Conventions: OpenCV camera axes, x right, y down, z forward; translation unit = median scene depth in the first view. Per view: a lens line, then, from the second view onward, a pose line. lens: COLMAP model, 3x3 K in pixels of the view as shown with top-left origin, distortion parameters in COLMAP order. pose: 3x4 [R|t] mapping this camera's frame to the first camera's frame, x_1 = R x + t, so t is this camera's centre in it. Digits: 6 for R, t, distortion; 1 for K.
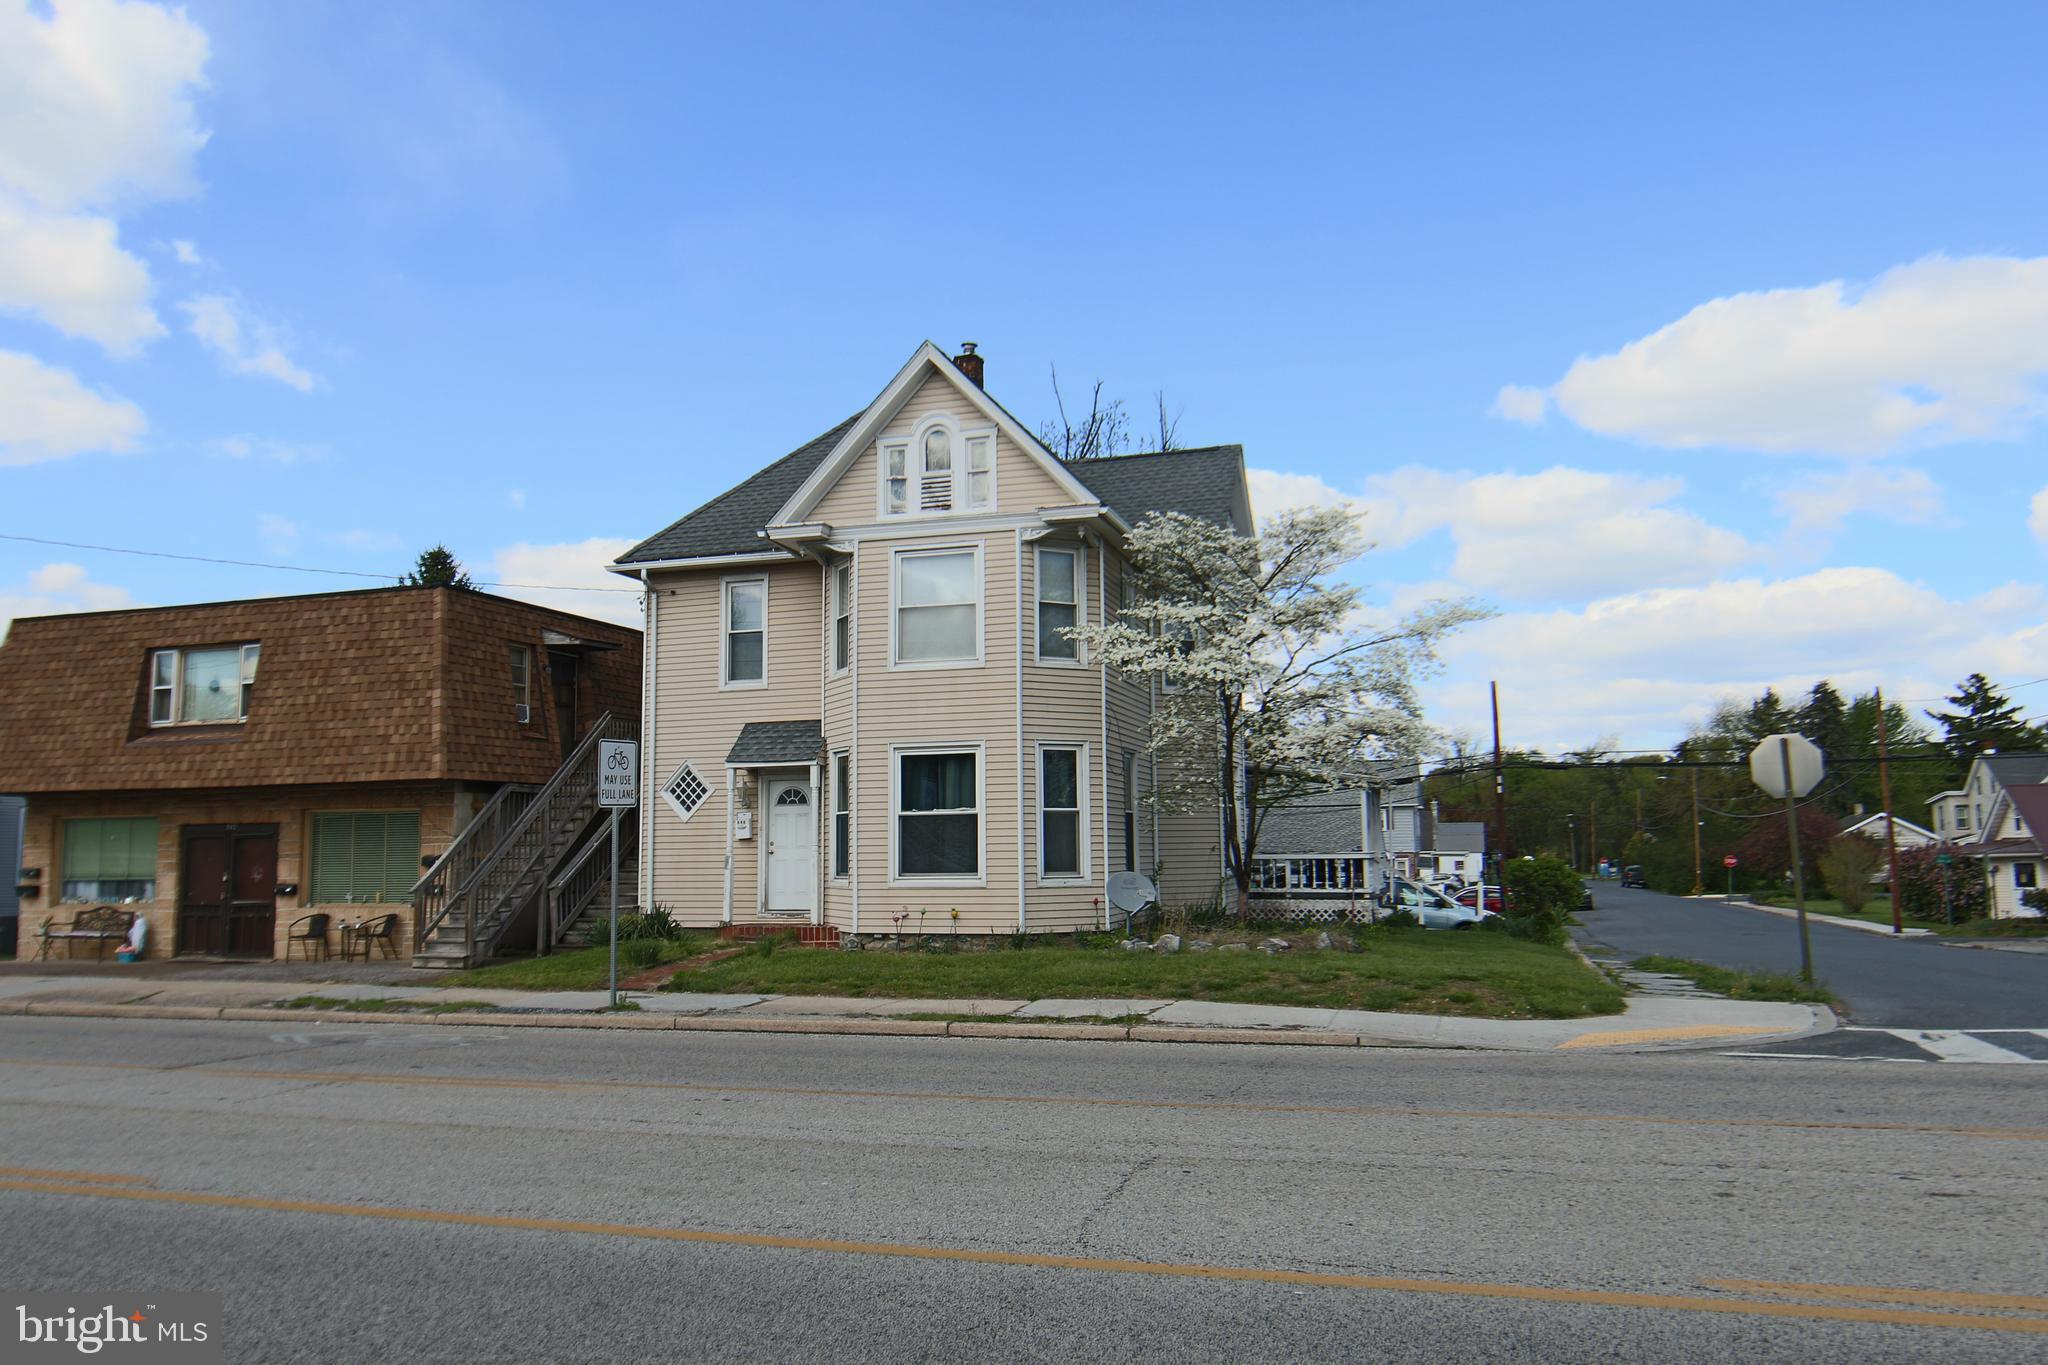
lens RADIAL K [[1437.0, 0, 1024.0], [0, 1437.0, 682.5], [0, 0, 1]] dist [-0.013397, 0.003217]
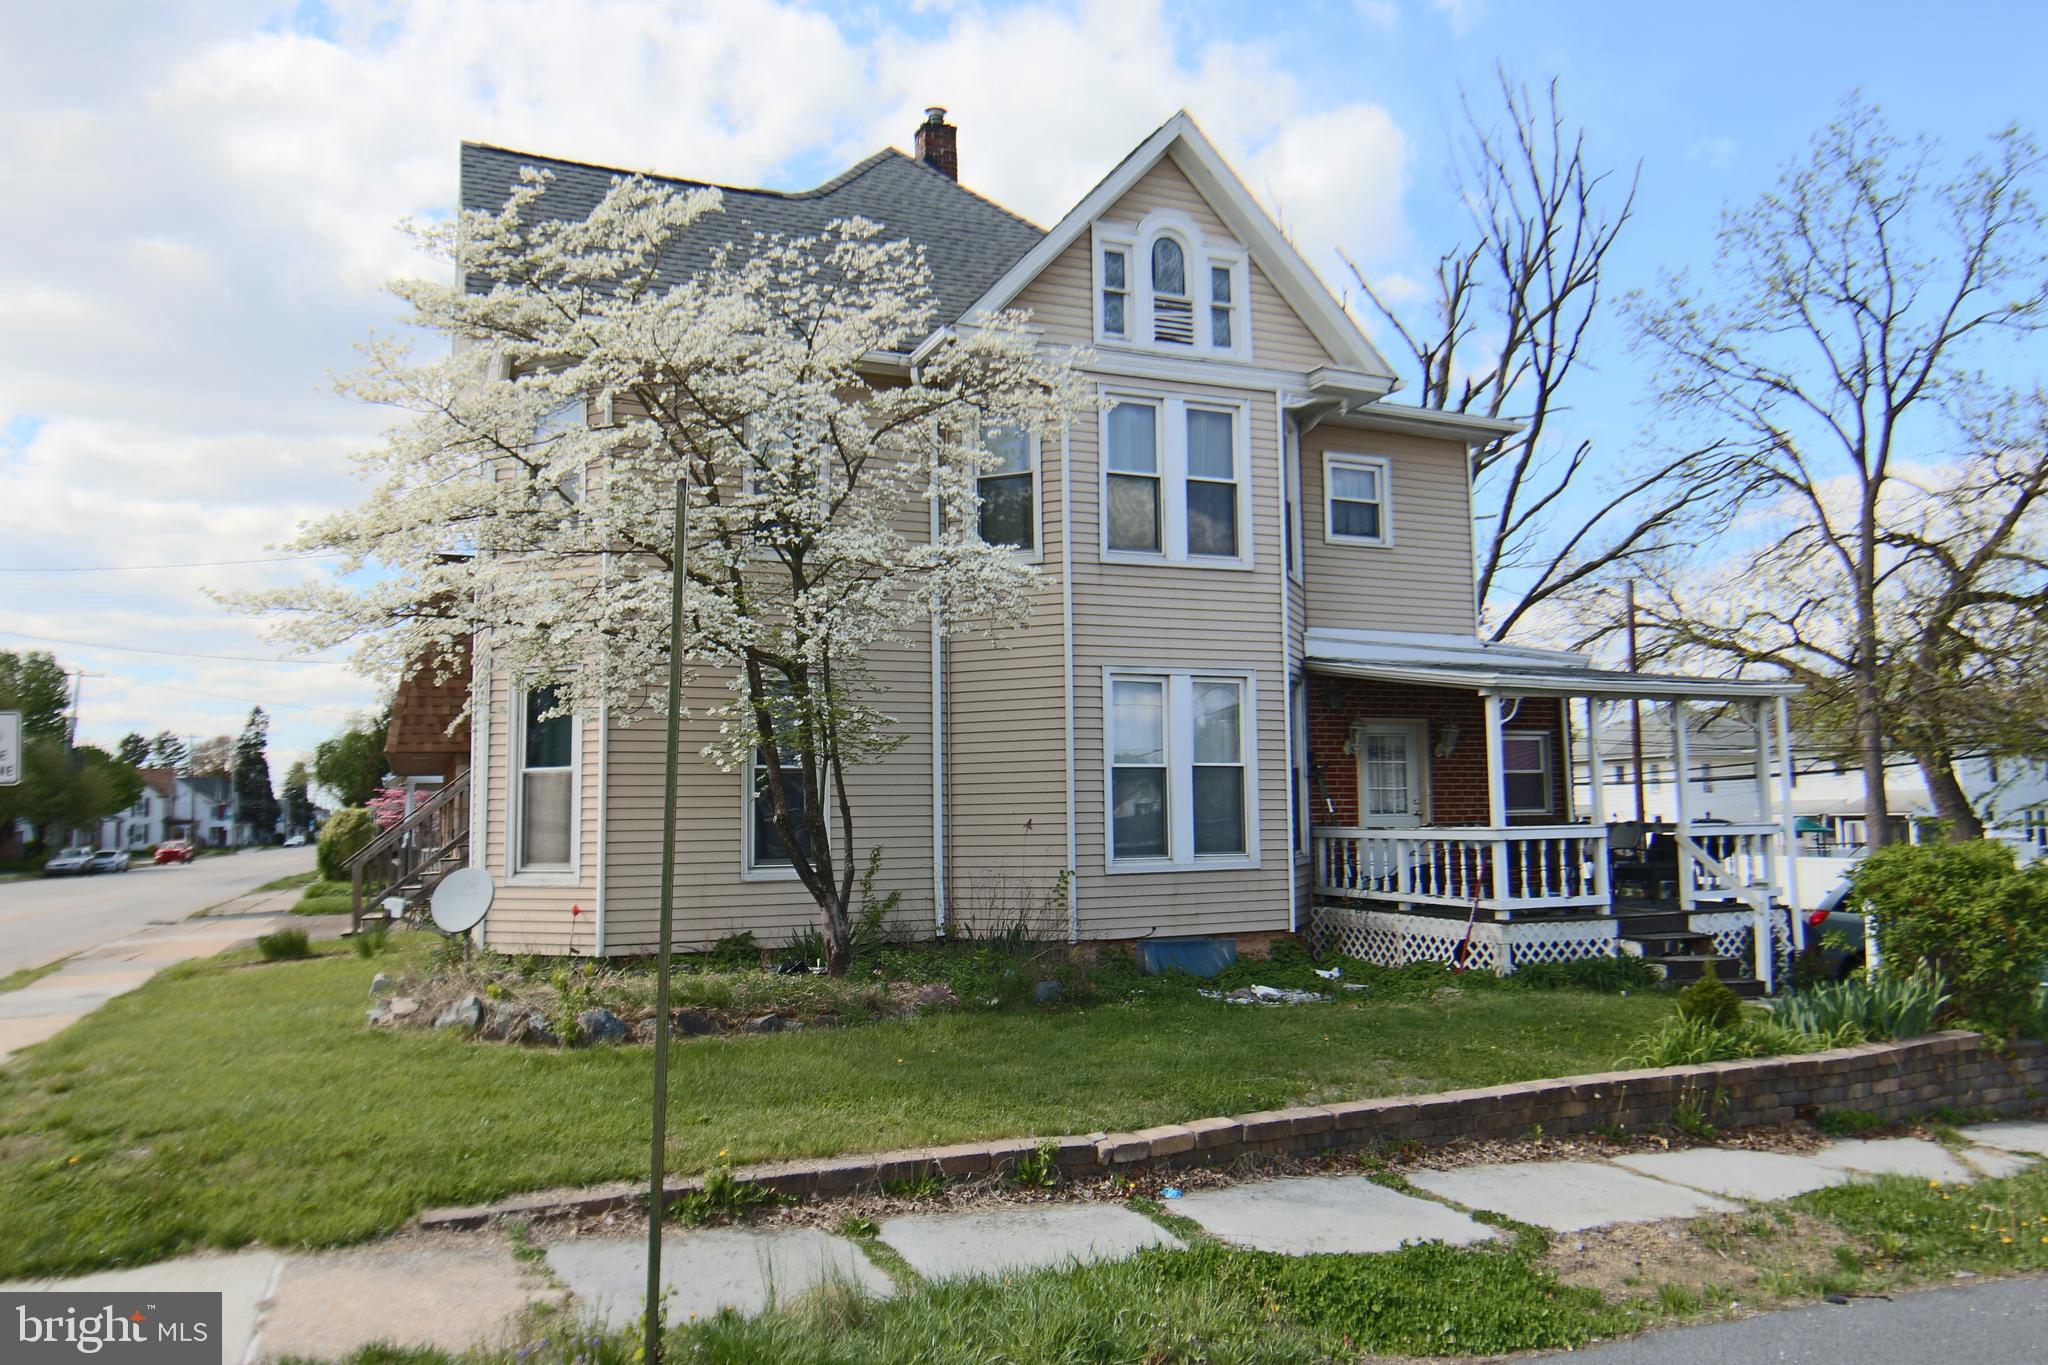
lens RADIAL K [[1437.0, 0, 1024.0], [0, 1437.0, 682.5], [0, 0, 1]] dist [-0.013397, 0.003217]
pose [[0.652819, -0.069770, -0.754294, 0.636469], [0.095374, 0.995396, -0.009528, 0.071259], [0.751486, -0.065720, 0.656467, 0.691143]]
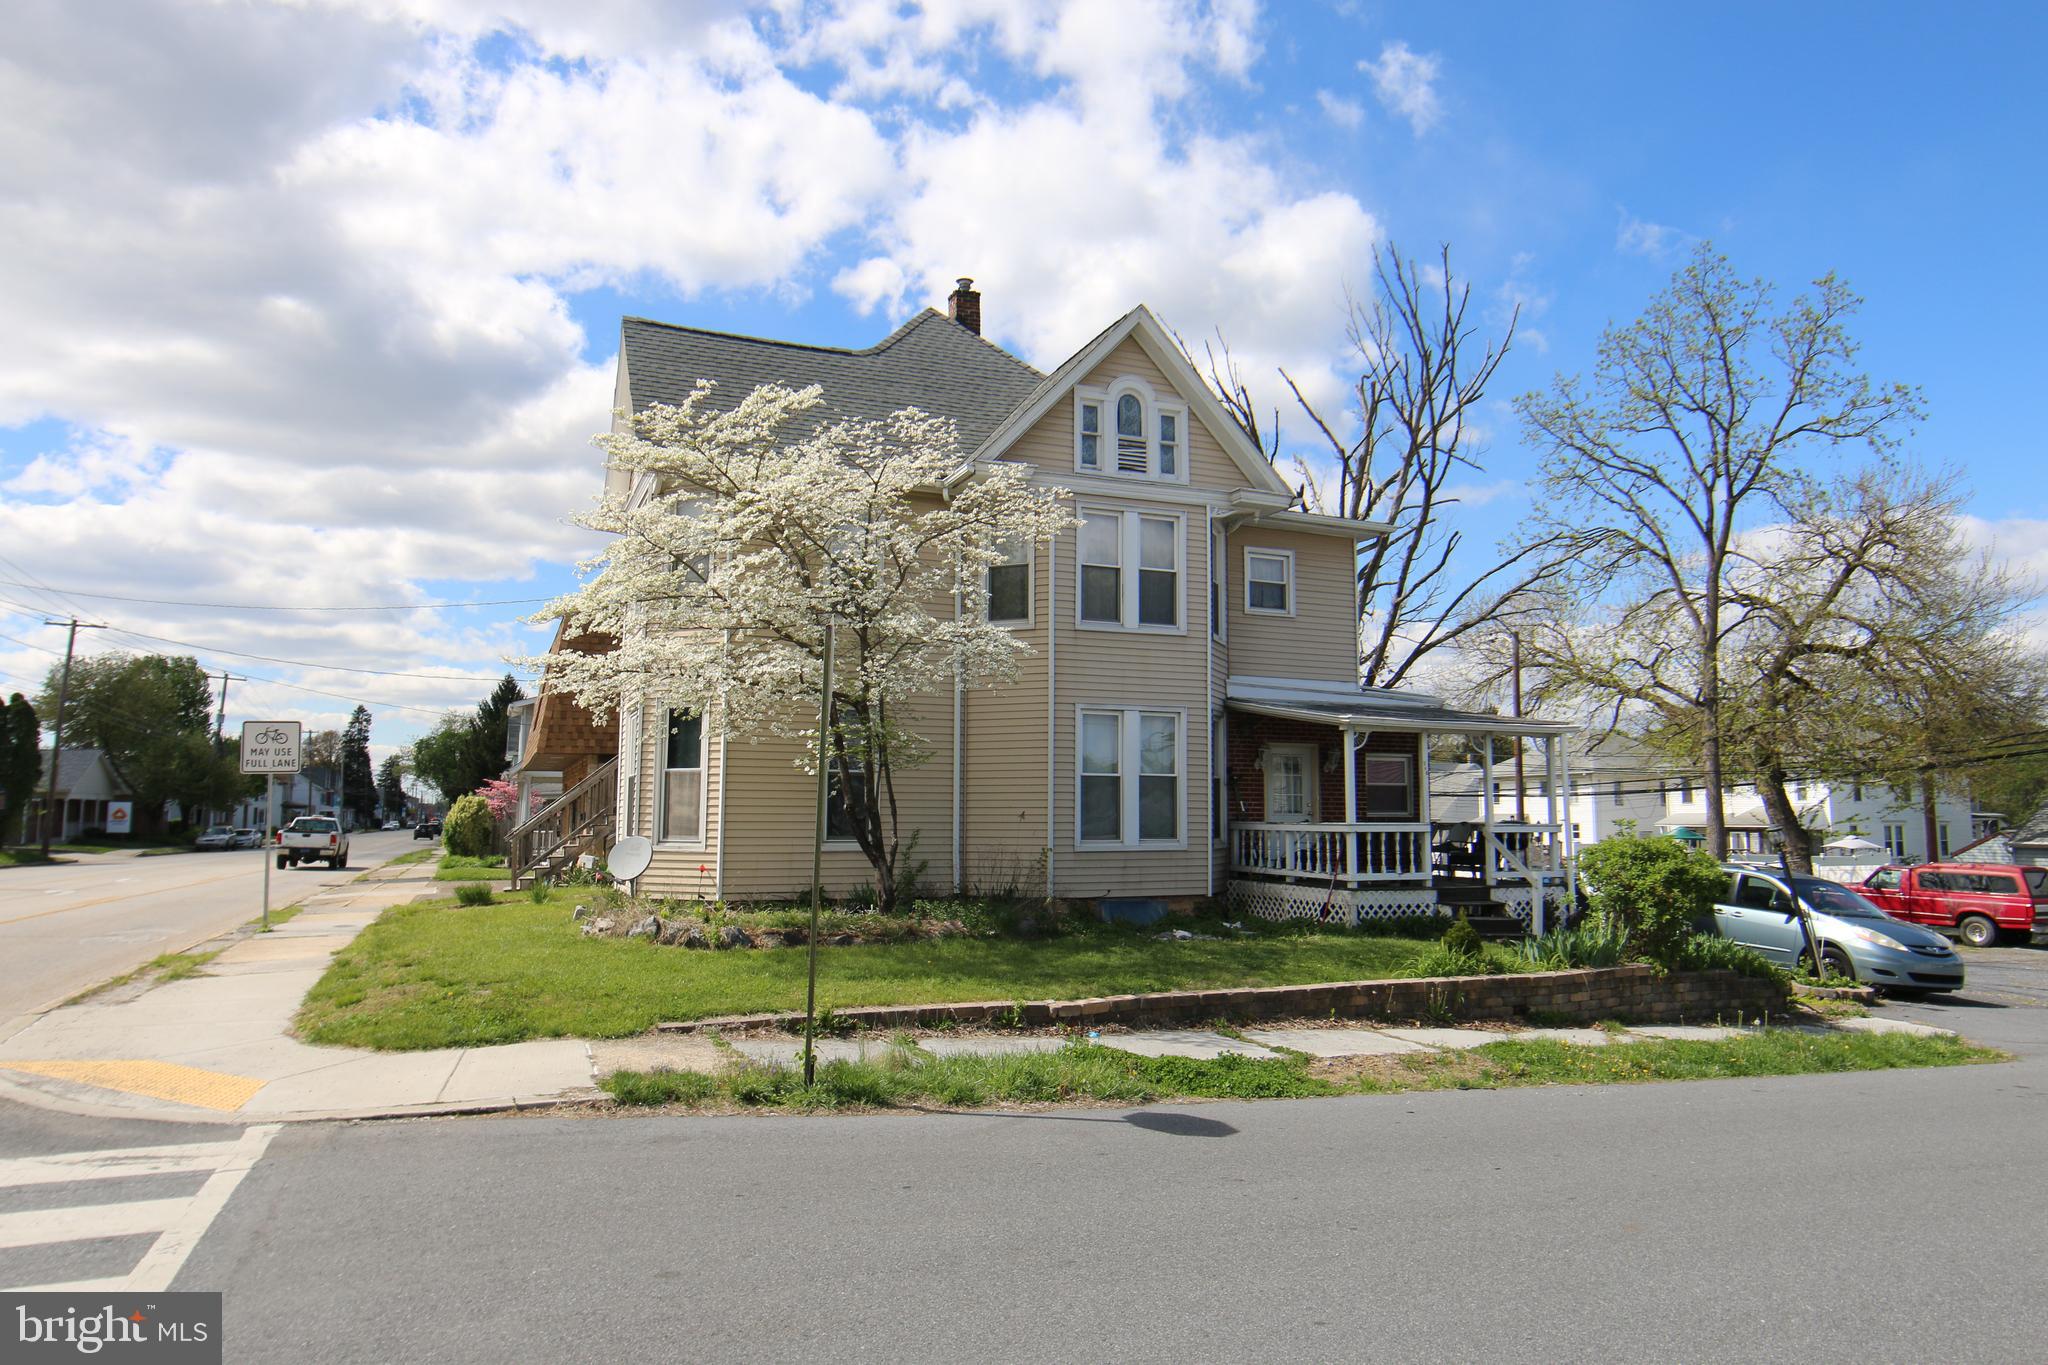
lens RADIAL K [[1289.0, 0, 1024.0], [0, 1289.0, 682.5], [0, 0, 1]] dist [-0.011807, 0.000747]
pose [[0.646648, -0.066142, -0.759915, 0.774934], [0.077258, 0.996790, -0.021017, 0.062359], [0.758866, -0.045119, 0.649682, 0.586362]]
